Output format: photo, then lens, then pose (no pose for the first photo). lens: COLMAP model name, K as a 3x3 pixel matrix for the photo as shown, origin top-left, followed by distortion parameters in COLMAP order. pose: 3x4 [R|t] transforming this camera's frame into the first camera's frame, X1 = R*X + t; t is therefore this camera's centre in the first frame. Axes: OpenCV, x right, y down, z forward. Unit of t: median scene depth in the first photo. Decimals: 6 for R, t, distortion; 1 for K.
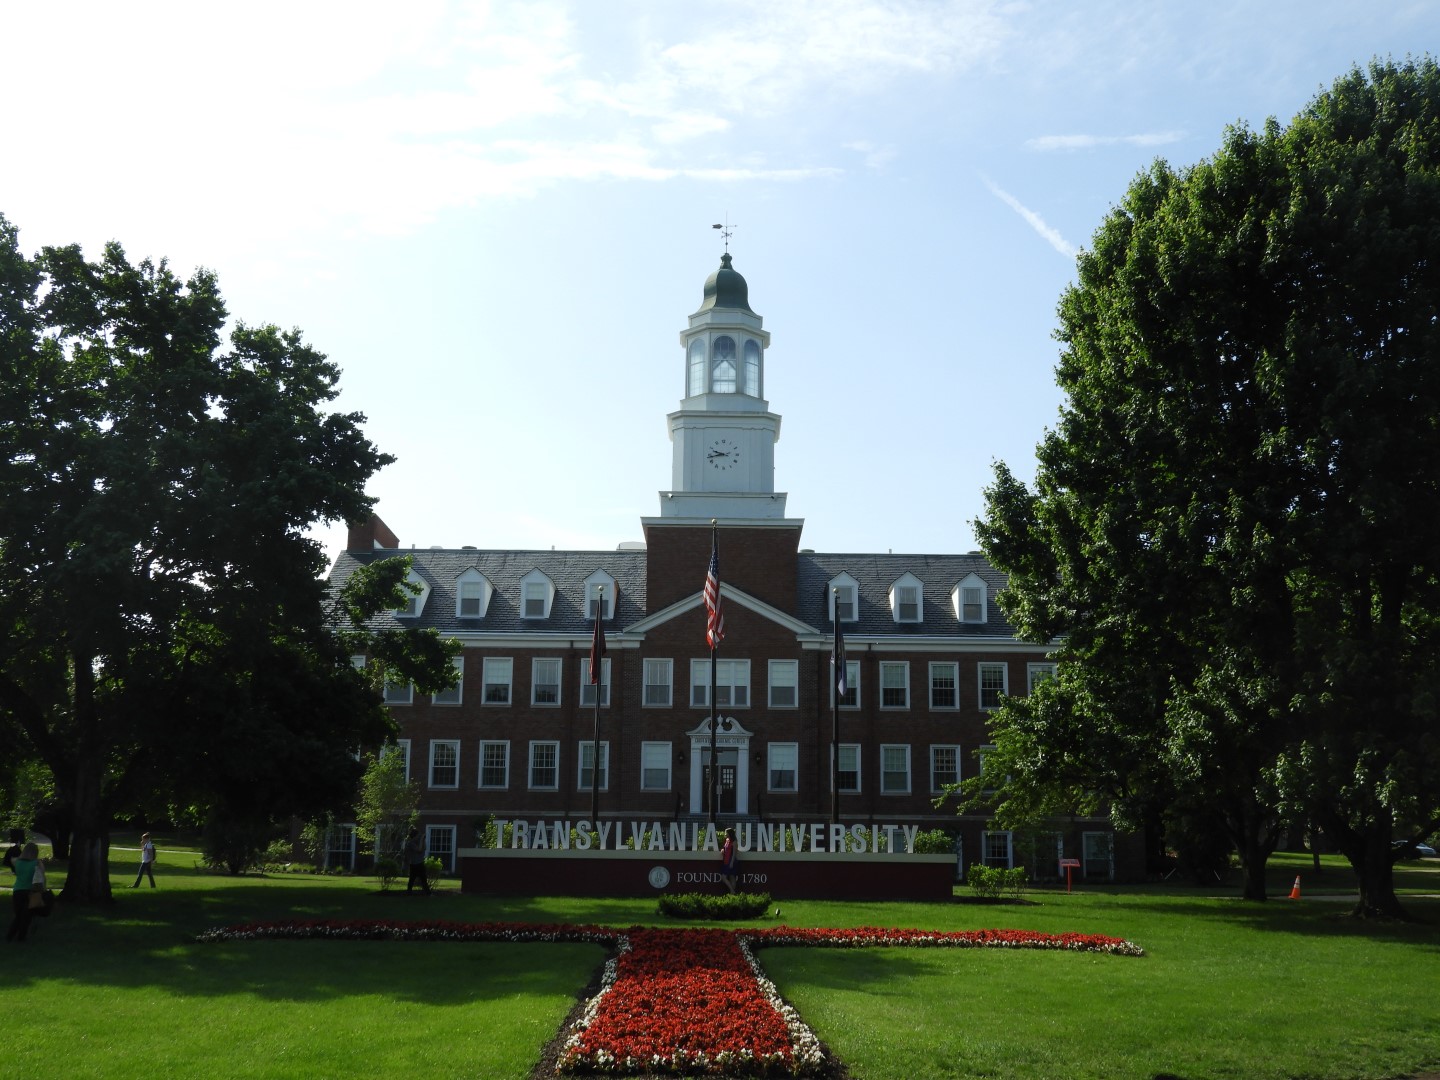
lens RADIAL K [[1682.9, 0, 720.0], [0, 1682.9, 540.0], [0, 0, 1]] dist [0.001691, -0.008879]
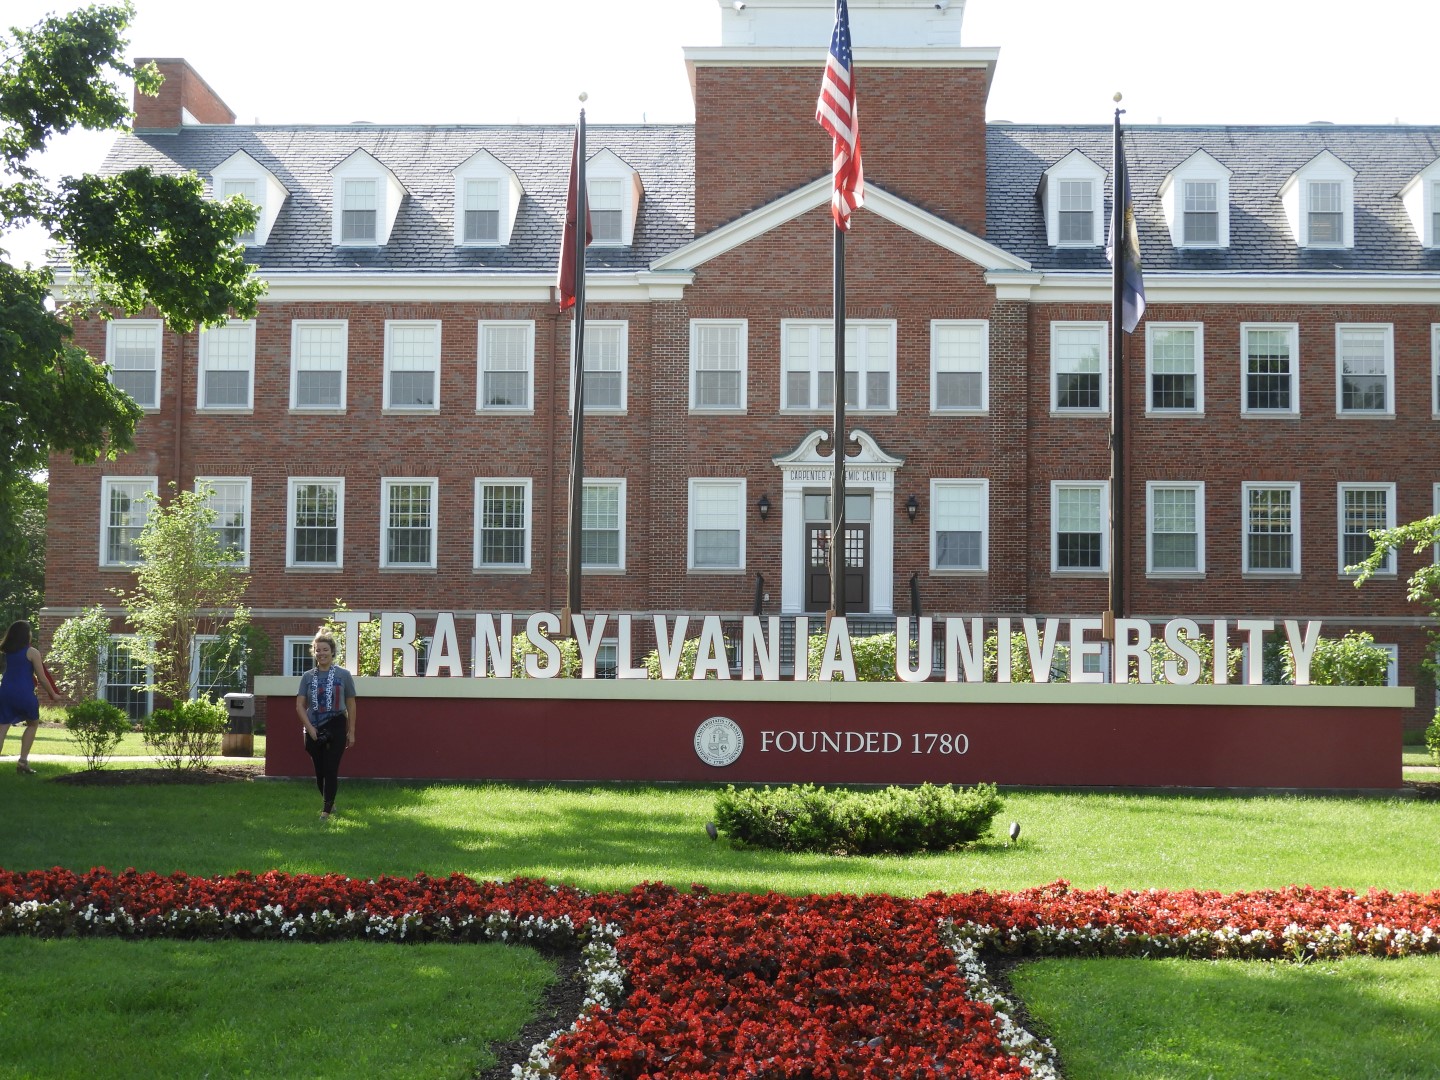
lens RADIAL K [[2669.9, 0, 720.0], [0, 2669.9, 540.0], [0, 0, 1]] dist [-0.082554, 0.330332]
pose [[0.999257, -0.004002, -0.038329, -0.005042], [0.008857, 0.991818, 0.127354, 0.033511], [0.037505, -0.127599, 0.991117, 0.177446]]
